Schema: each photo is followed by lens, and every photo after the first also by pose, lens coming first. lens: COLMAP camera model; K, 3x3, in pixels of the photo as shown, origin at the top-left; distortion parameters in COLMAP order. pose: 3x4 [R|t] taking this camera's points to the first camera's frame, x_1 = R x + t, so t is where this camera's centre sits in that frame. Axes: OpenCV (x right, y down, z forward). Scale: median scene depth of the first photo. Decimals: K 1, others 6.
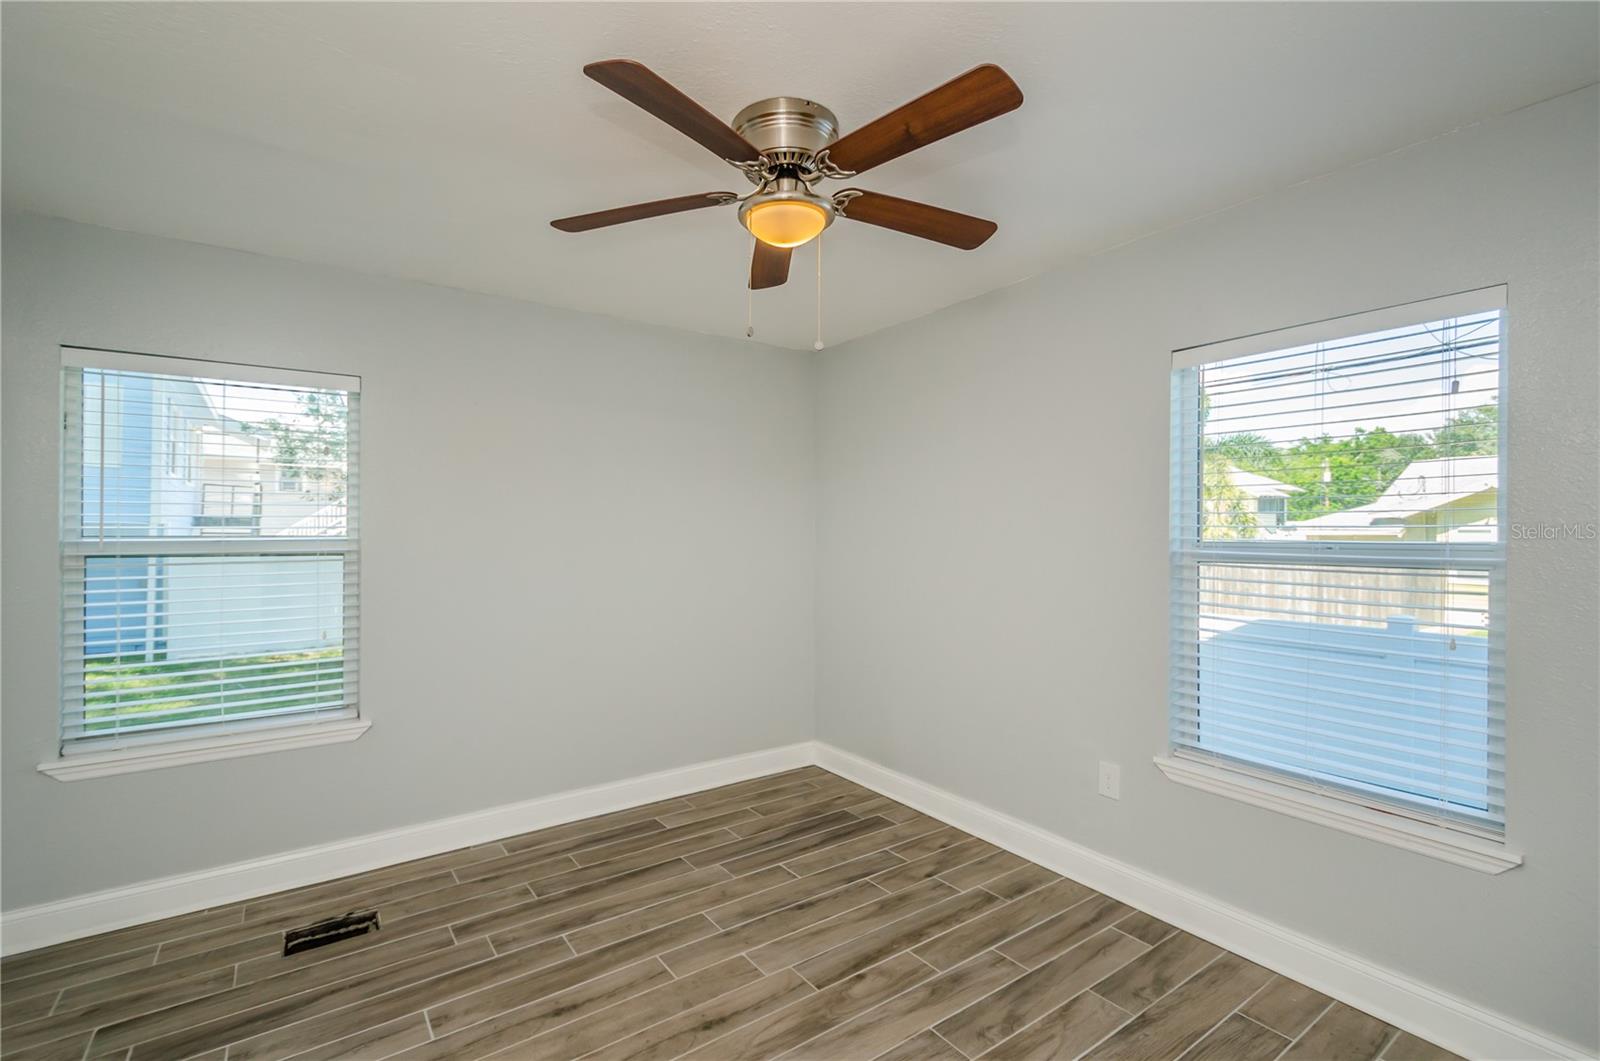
lens RADIAL K [[704.1, 0, 798.9], [0, 704.1, 546.2], [0, 0, 1]] dist [0.006803, -0.003125]
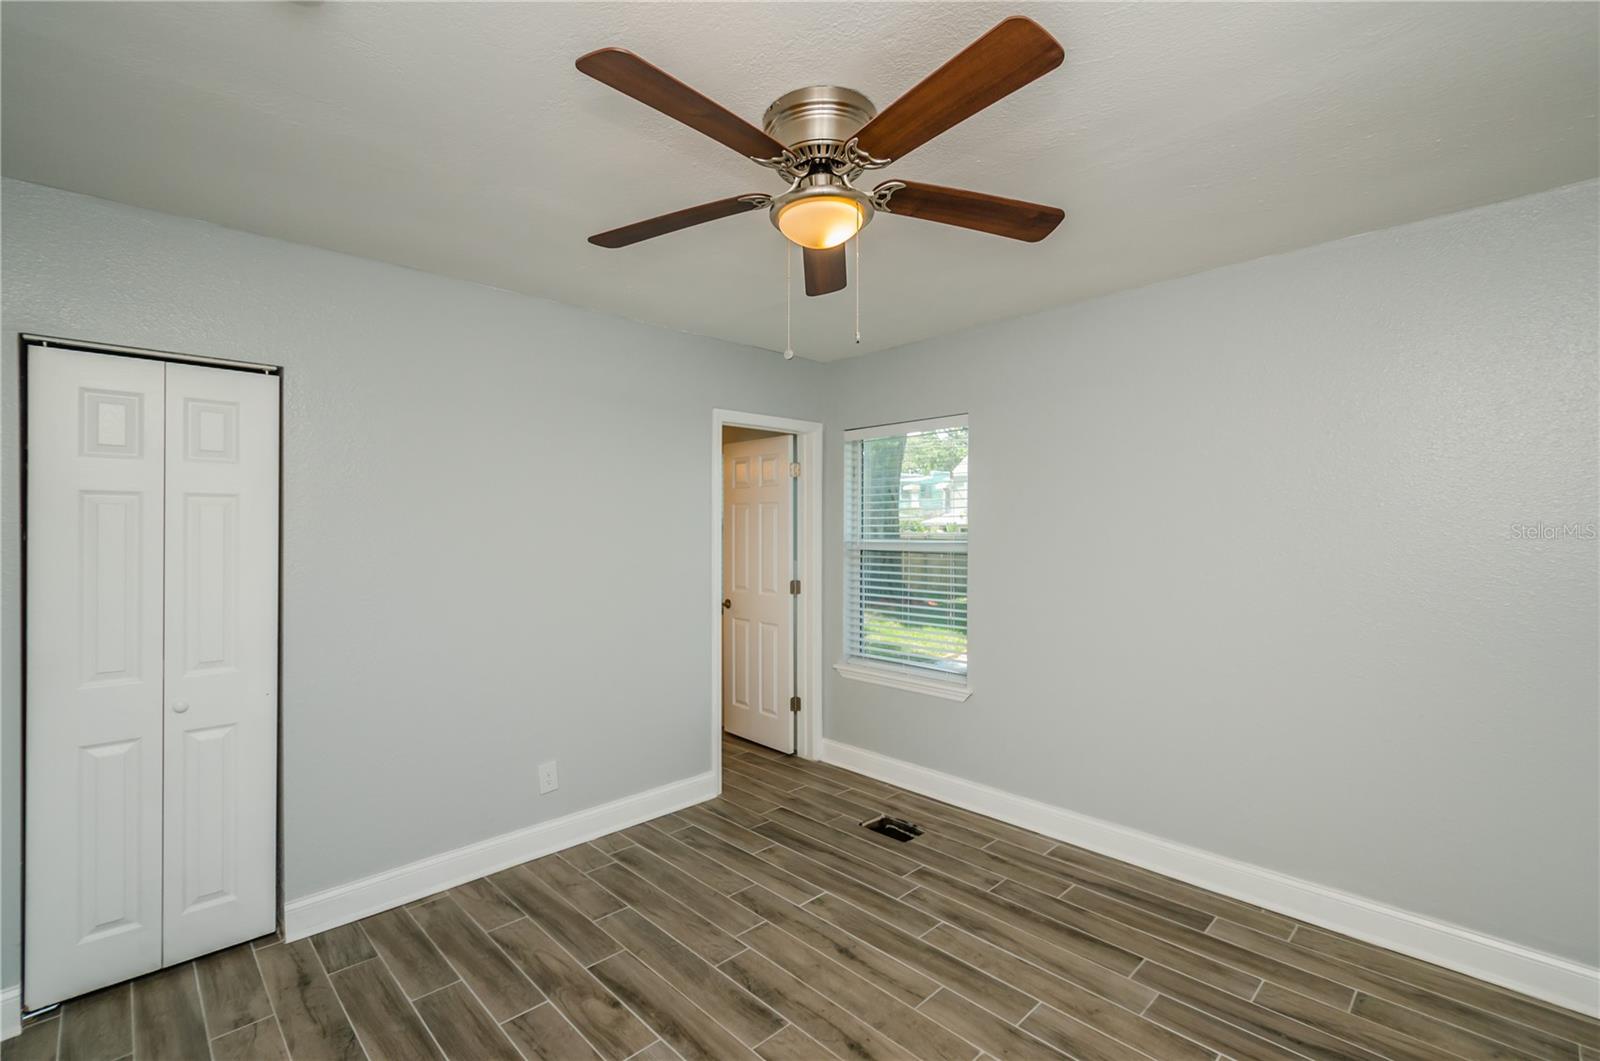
lens RADIAL K [[704.1, 0, 808.8], [0, 704.1, 522.7], [0, 0, 1]] dist [0.006803, -0.003125]
pose [[0.147346, -0.007258, -0.989058, 0.642139], [-0.010233, 0.999908, -0.008862, -0.035376], [0.989032, 0.011427, 0.147259, 0.592586]]
